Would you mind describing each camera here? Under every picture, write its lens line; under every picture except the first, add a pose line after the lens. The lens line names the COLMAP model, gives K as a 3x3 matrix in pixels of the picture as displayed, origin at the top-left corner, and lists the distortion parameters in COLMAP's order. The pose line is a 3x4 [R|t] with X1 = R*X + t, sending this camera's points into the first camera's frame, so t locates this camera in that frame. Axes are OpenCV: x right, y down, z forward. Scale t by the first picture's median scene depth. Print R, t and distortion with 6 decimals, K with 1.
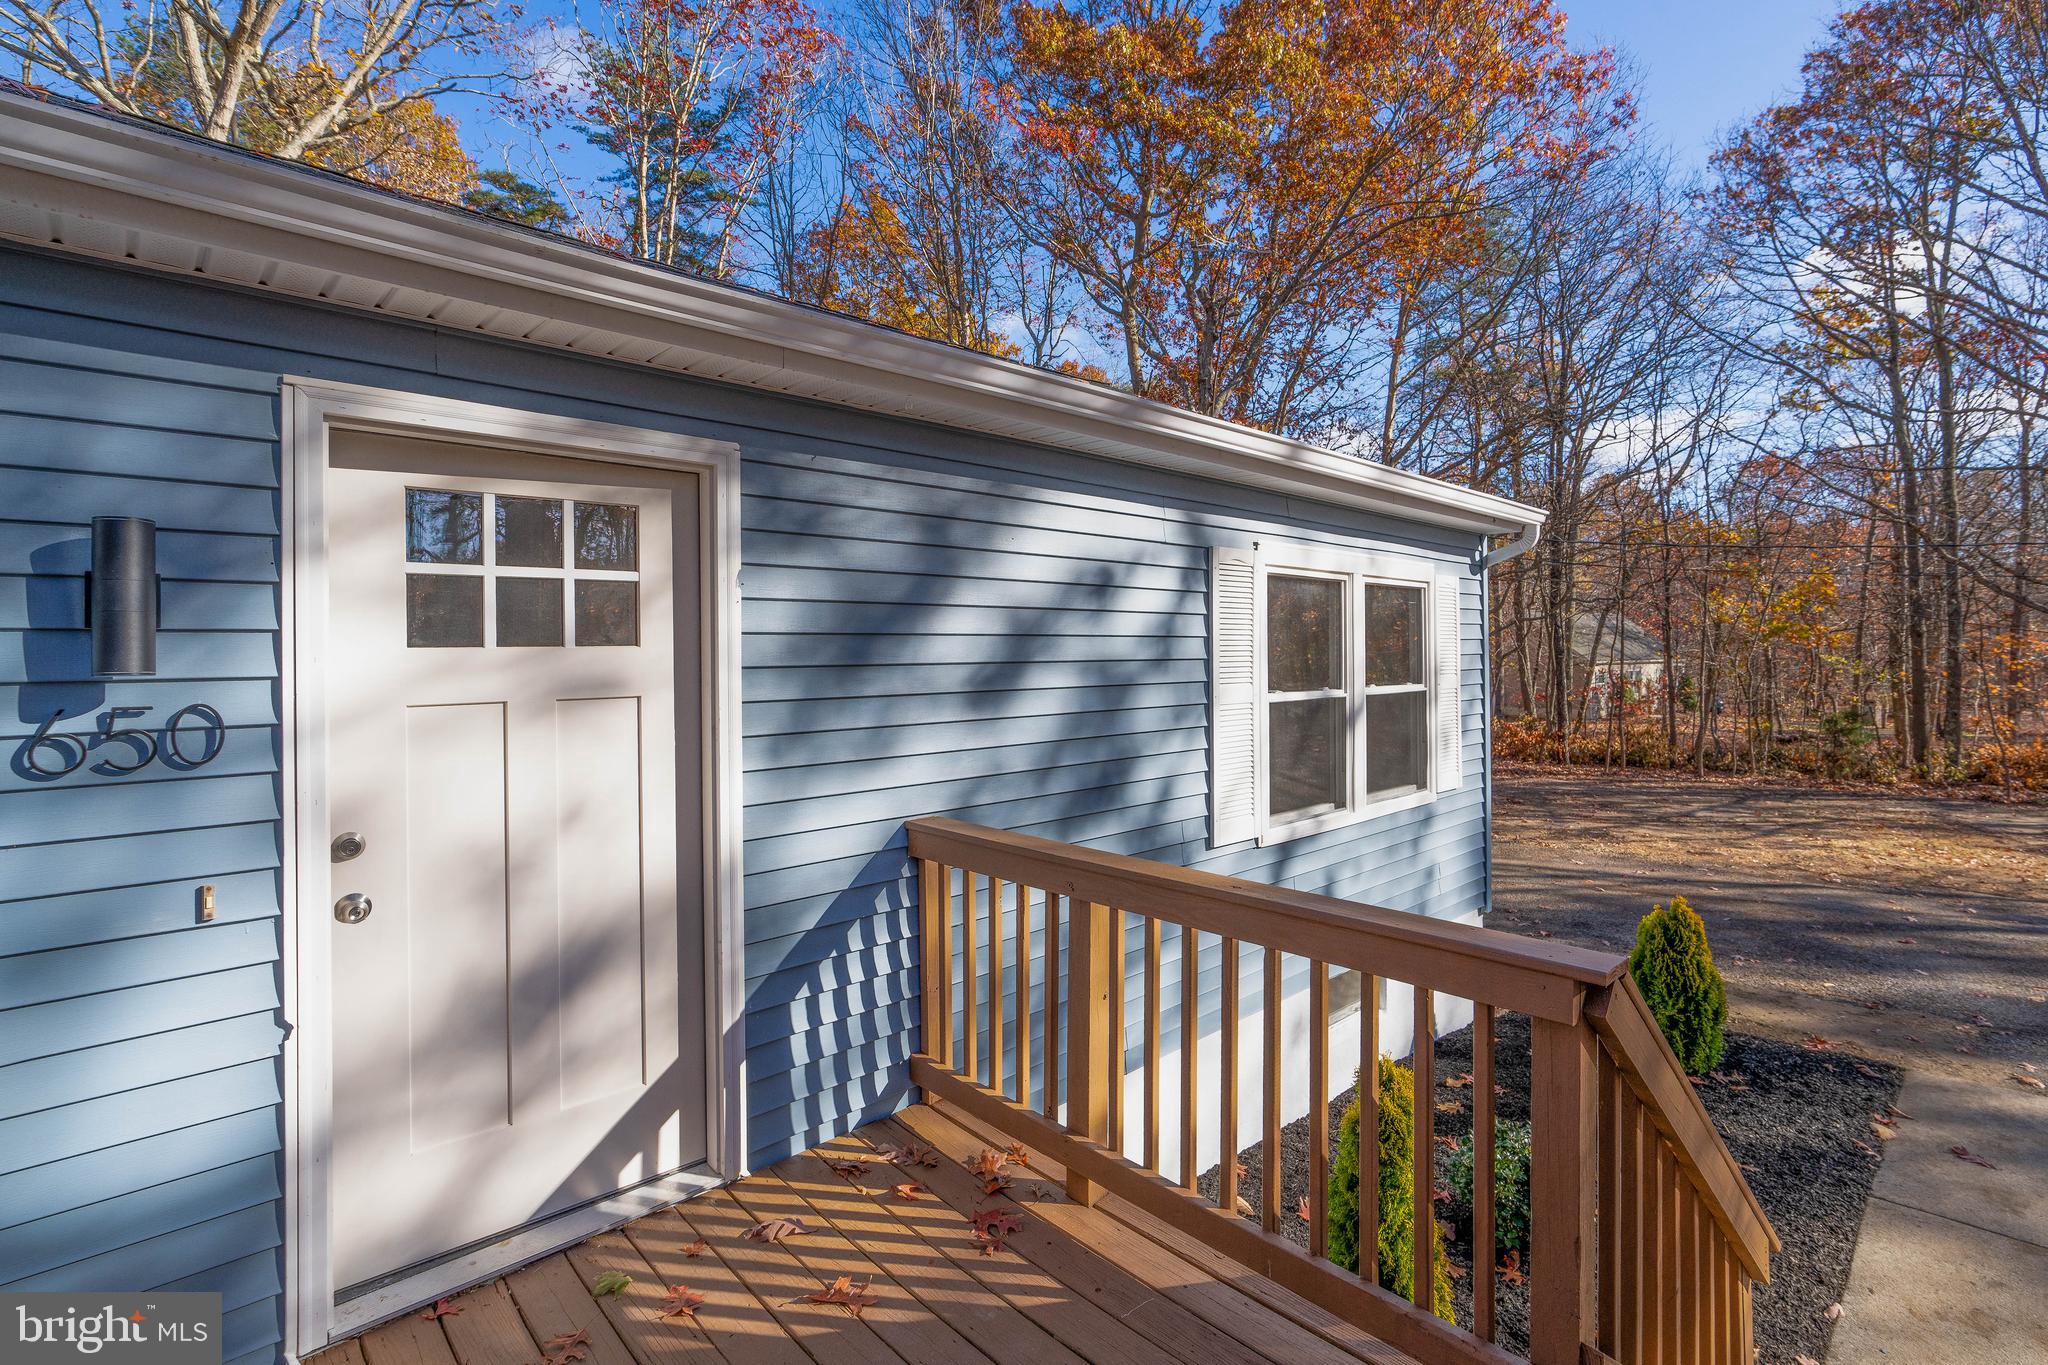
lens RADIAL K [[955.9, 0, 1015.4], [0, 955.9, 658.7], [0, 0, 1]] dist [-0.001277, 0.000149]
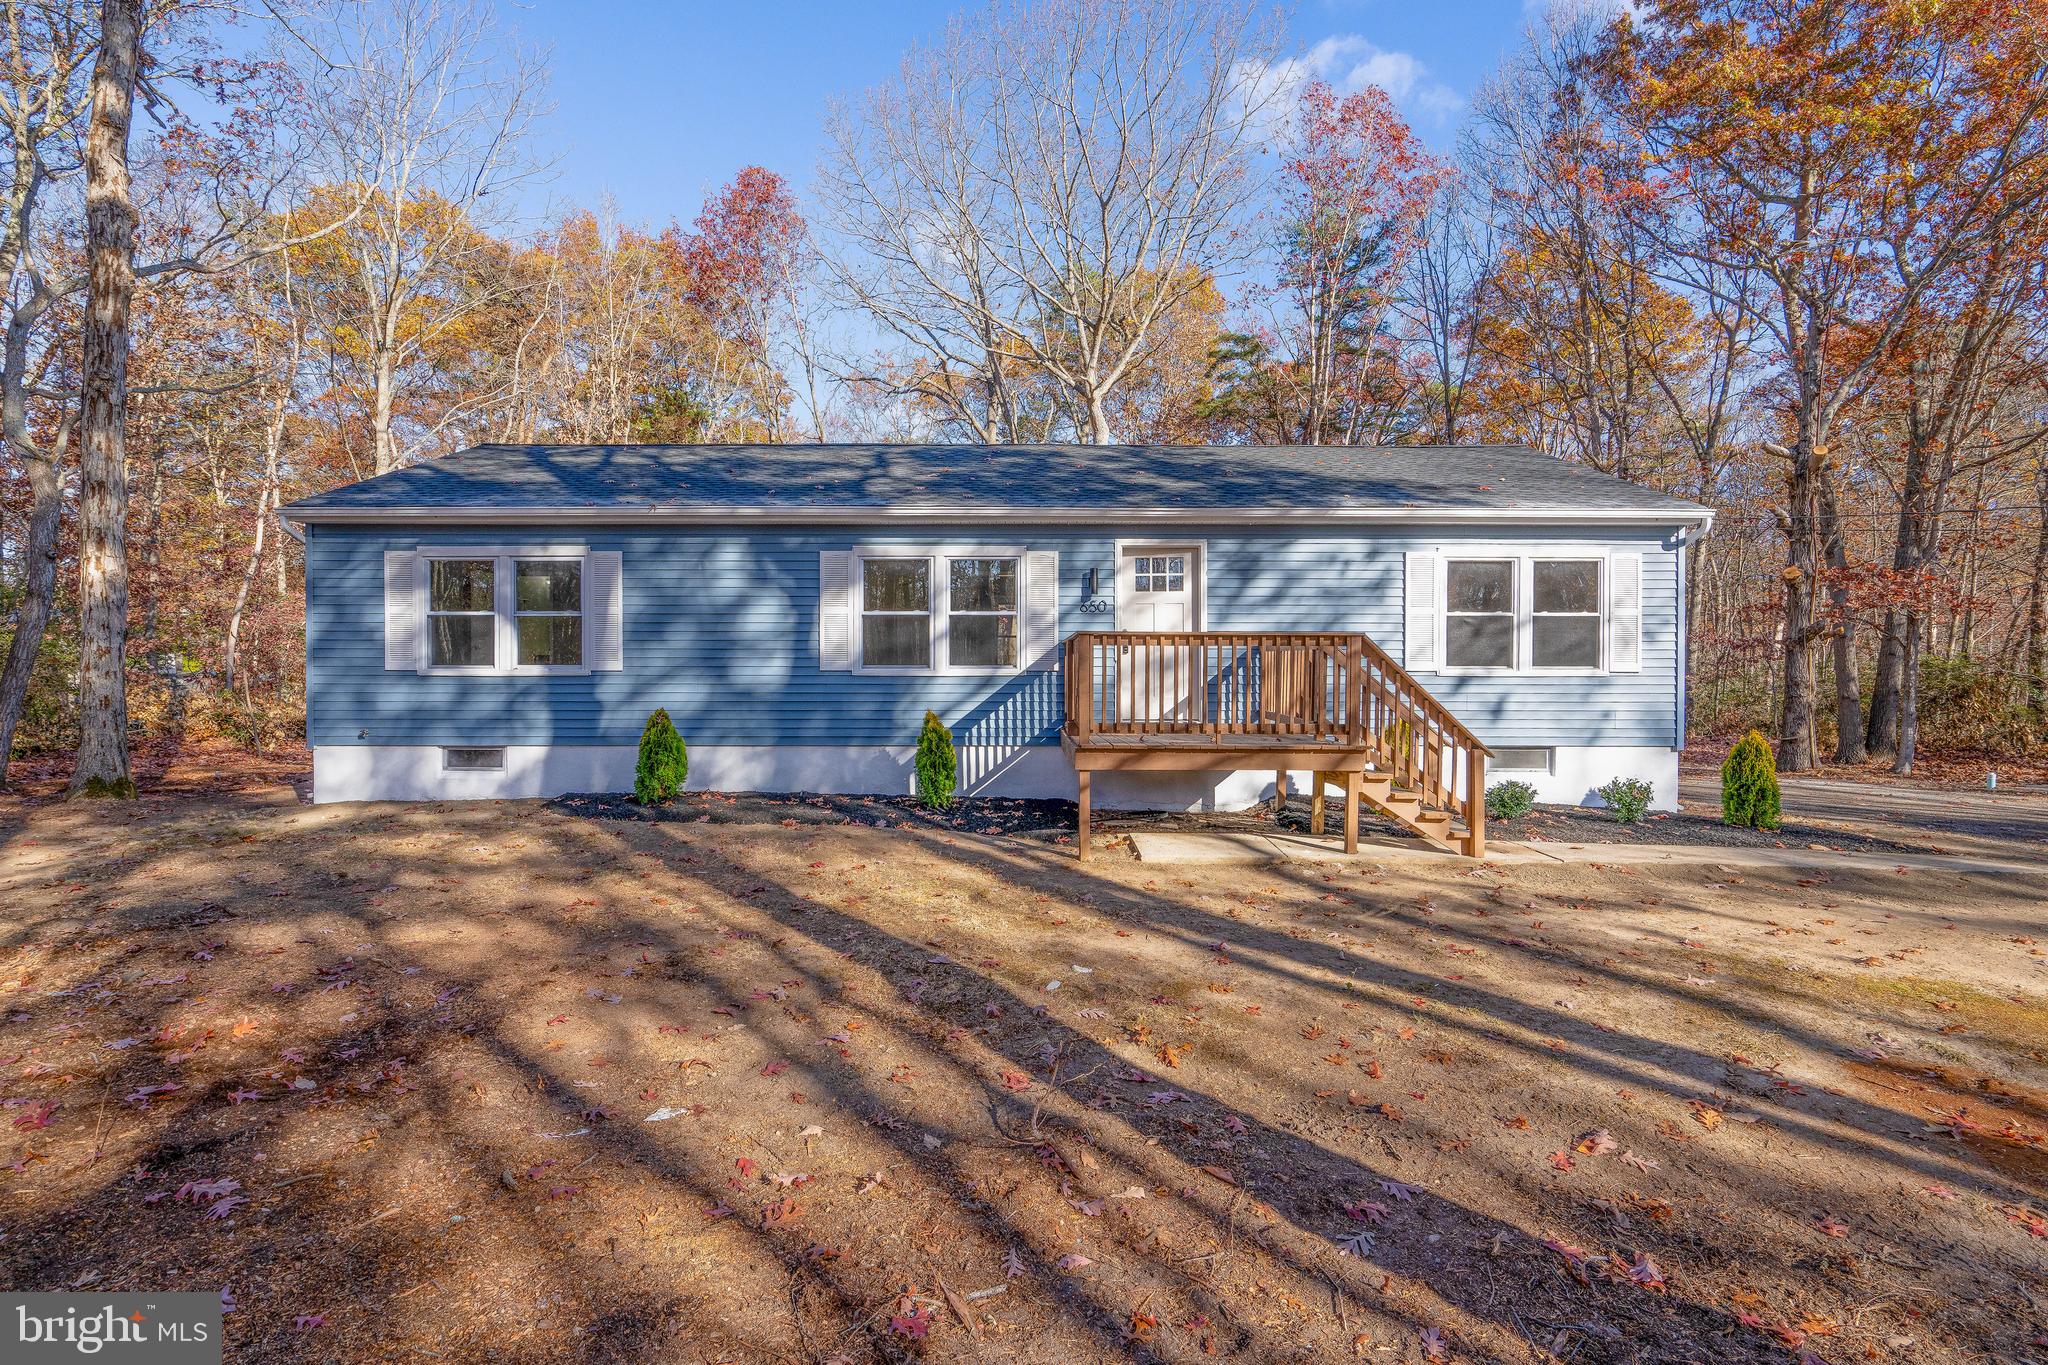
lens RADIAL K [[951.8, 0, 1010.2], [0, 951.8, 709.3], [0, 0, 1]] dist [-0.003851, 0.000734]
pose [[0.726092, 0.039405, -0.686467, 0.914692], [-0.013545, 0.998982, 0.043018, 0.158518], [0.687464, -0.021937, 0.725887, -1.207034]]
